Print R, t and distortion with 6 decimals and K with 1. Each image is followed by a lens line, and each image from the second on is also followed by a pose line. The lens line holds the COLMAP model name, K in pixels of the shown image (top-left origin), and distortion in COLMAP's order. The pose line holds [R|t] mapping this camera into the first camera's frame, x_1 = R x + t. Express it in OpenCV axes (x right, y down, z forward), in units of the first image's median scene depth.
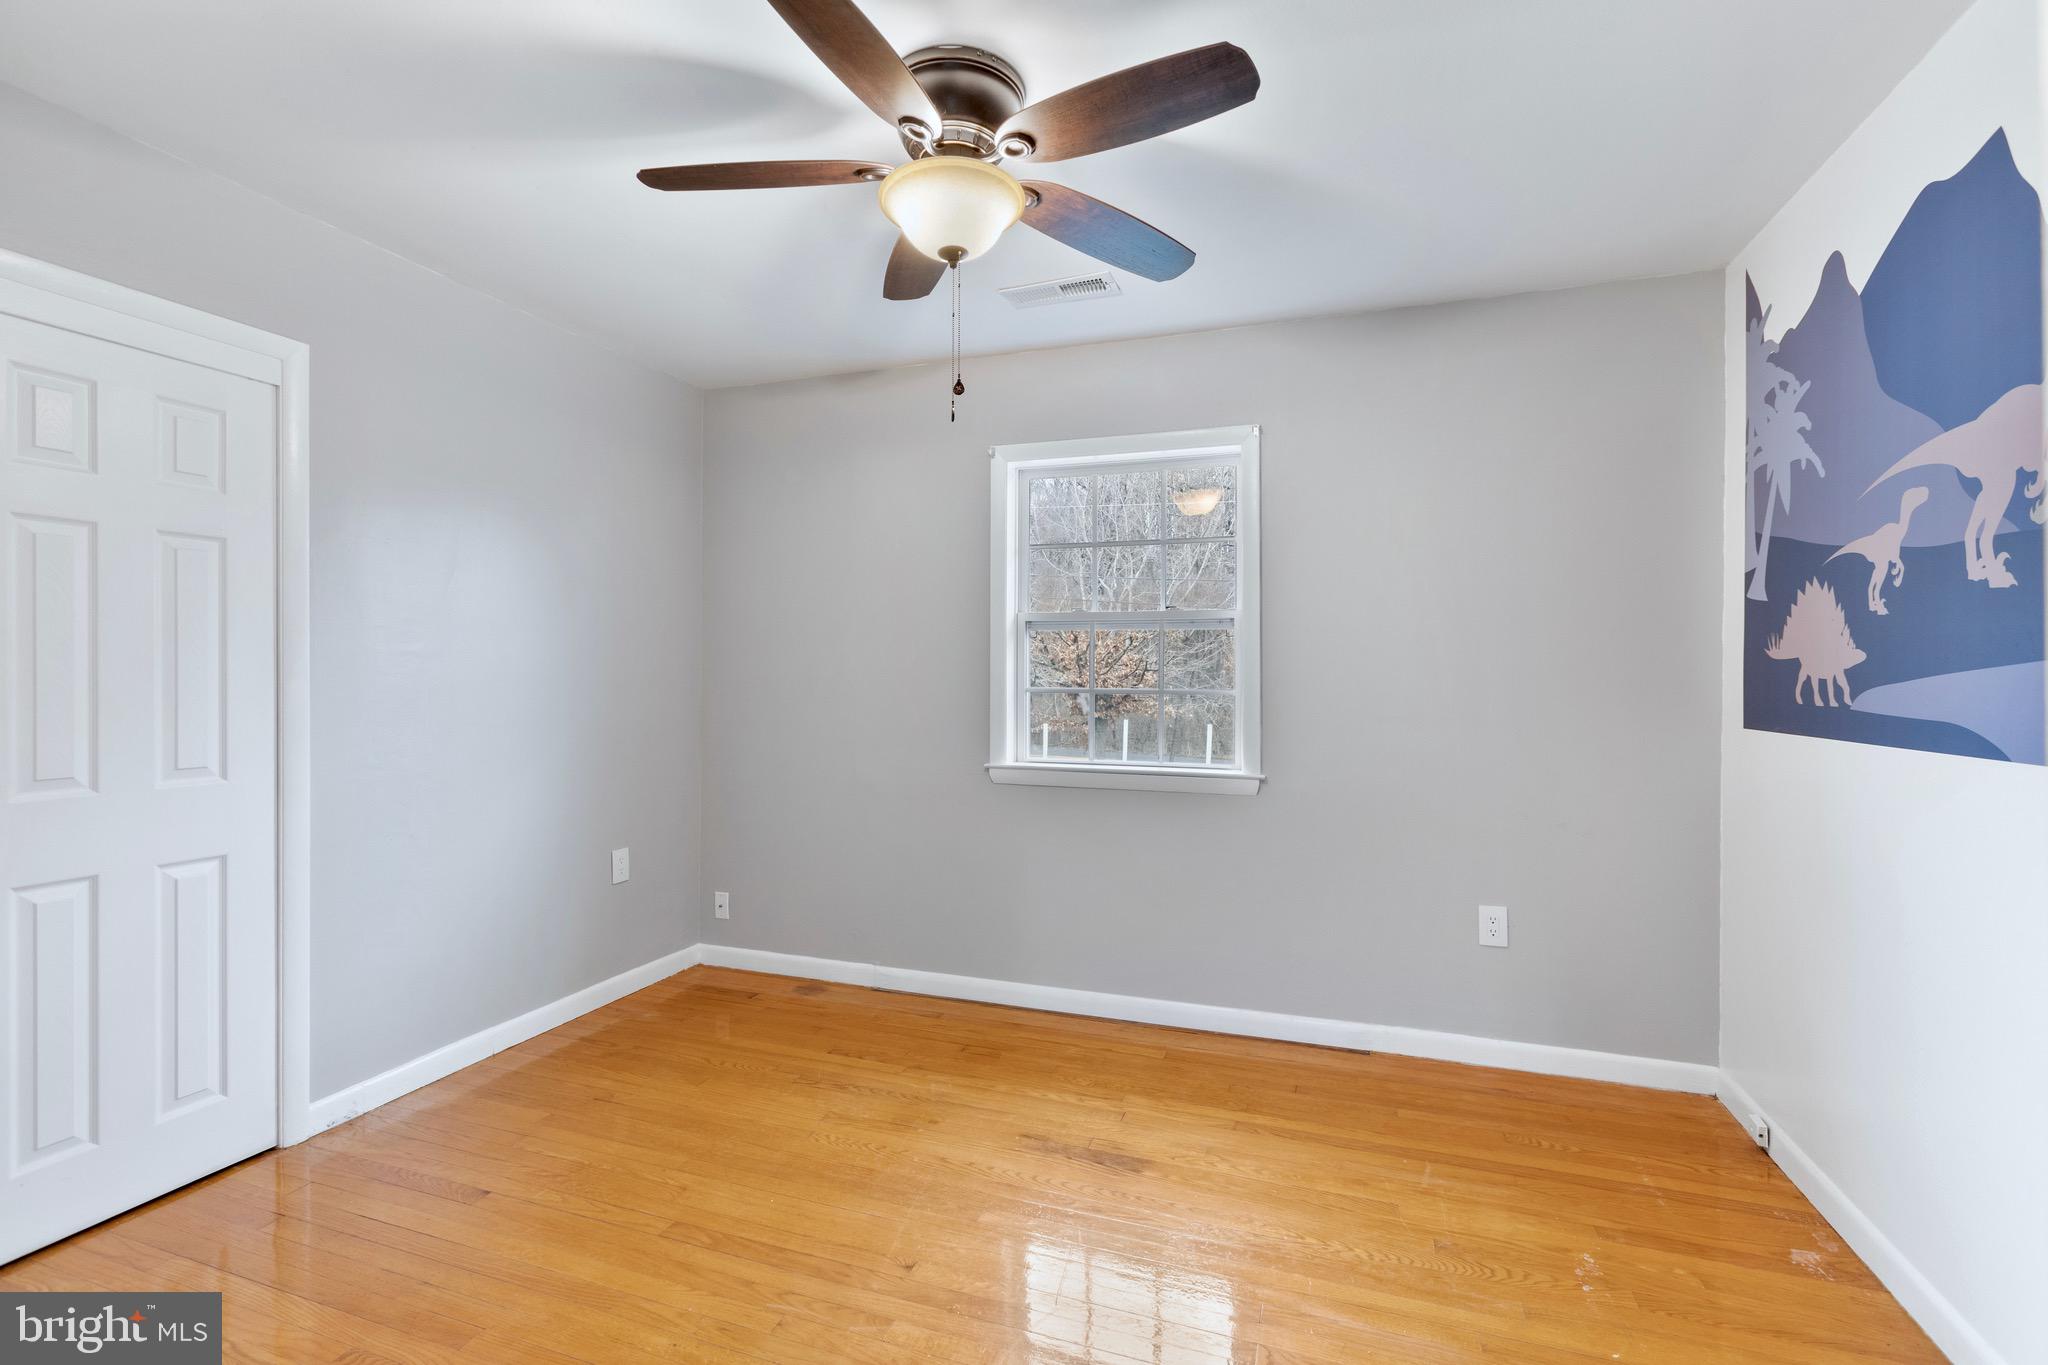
lens RADIAL K [[896.0, 0, 1002.3], [0, 896.0, 655.8], [0, 0, 1]] dist [0.000338, 0.000572]
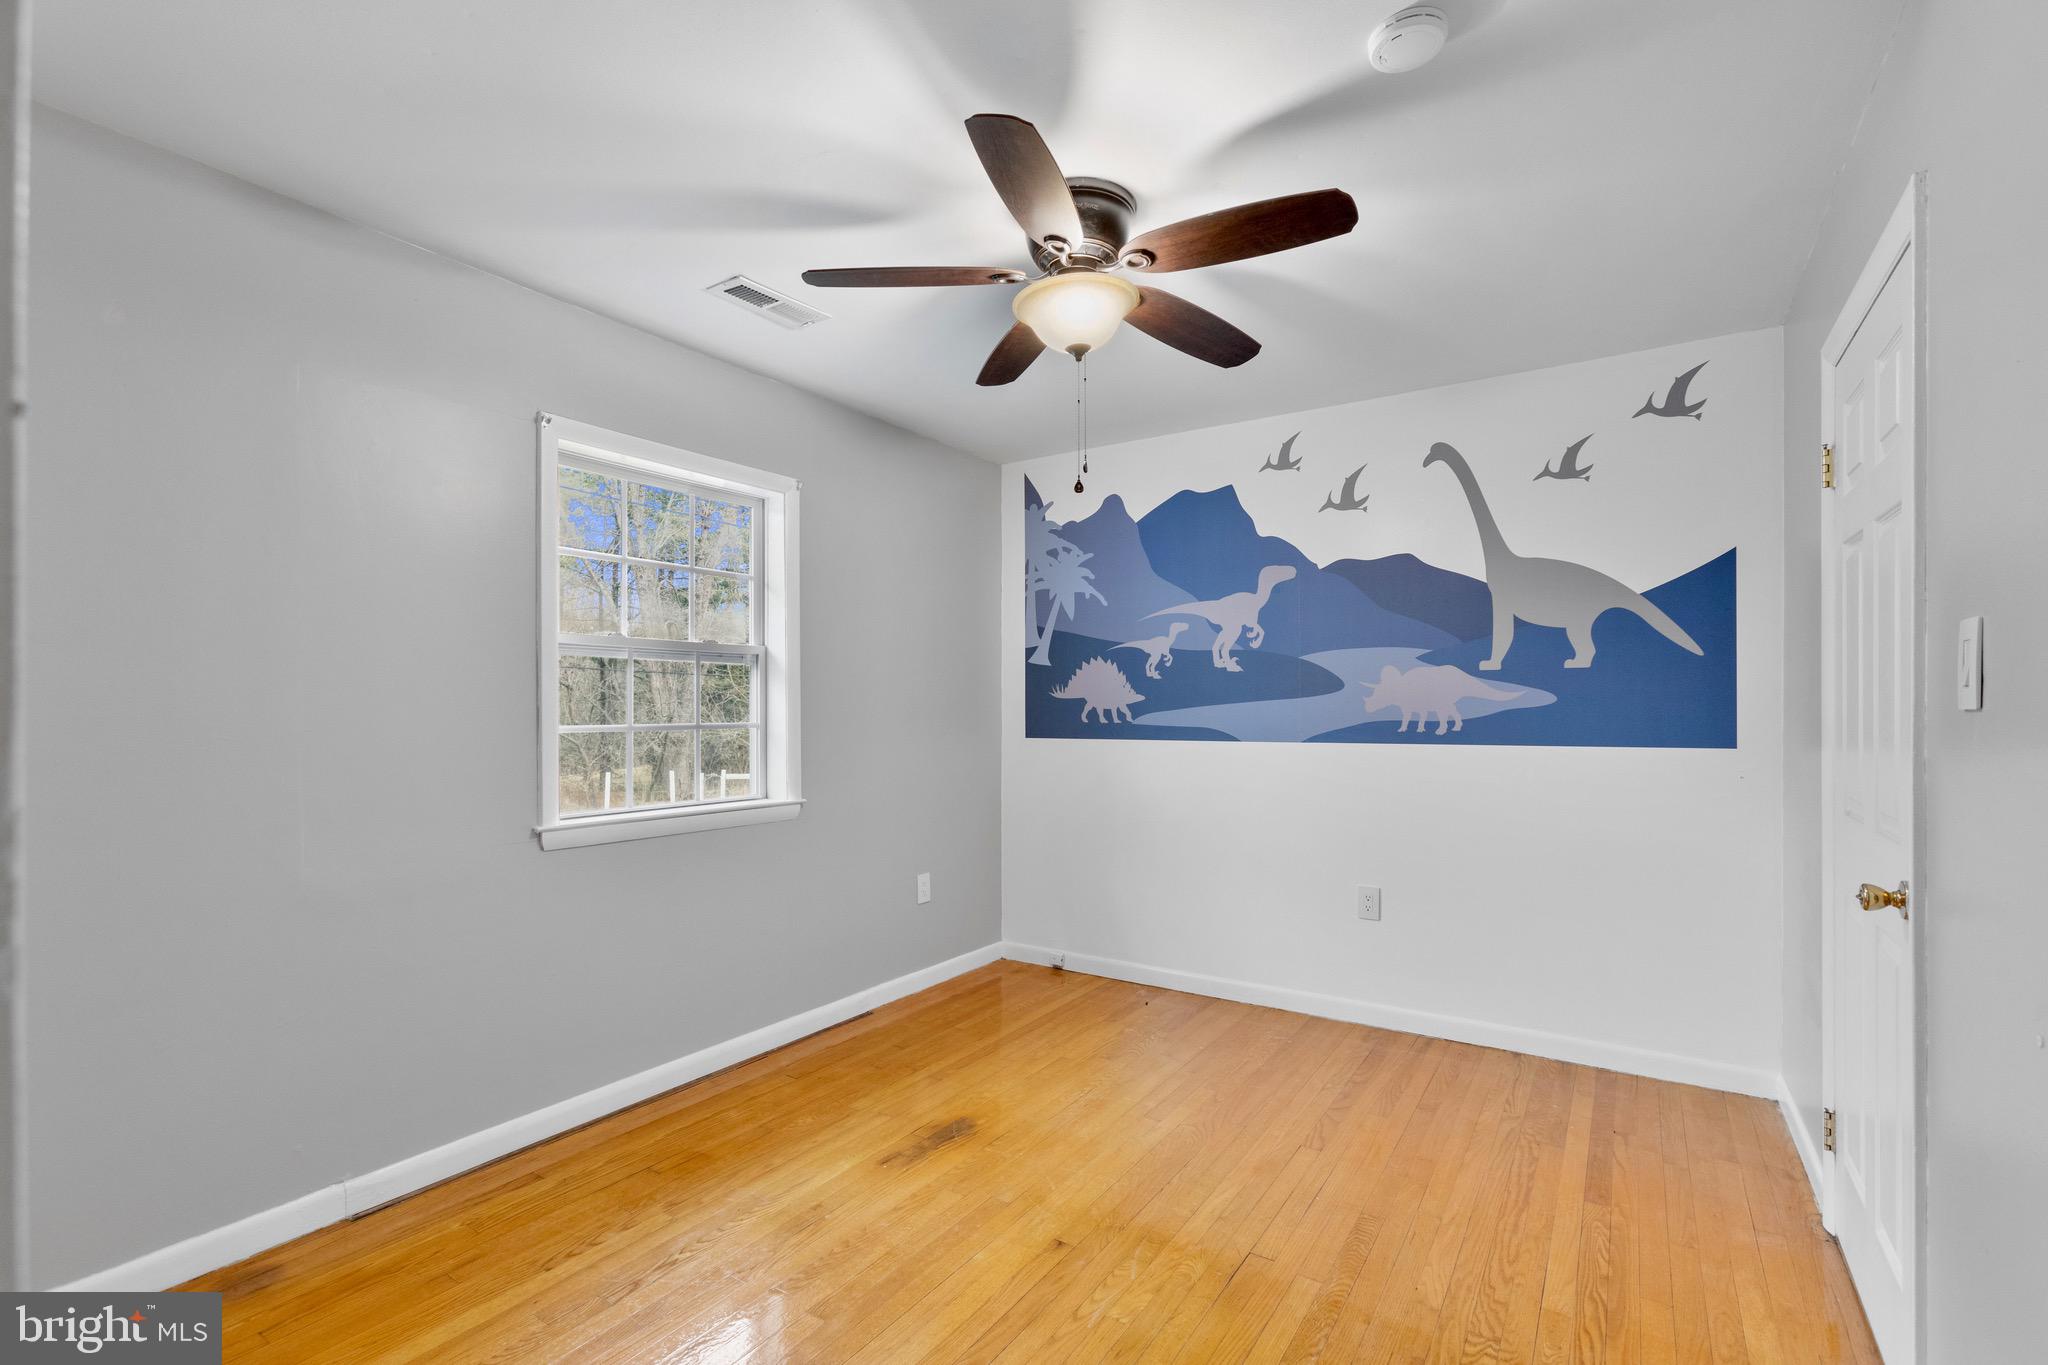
lens RADIAL K [[918.3, 0, 1013.8], [0, 918.3, 686.4], [0, 0, 1]] dist [-0.016823, 0.017731]
pose [[0.263632, 0.017475, 0.964465, -0.963799], [-0.017668, 0.999756, -0.013285, 0.006062], [-0.964462, -0.013538, 0.263876, 0.598723]]
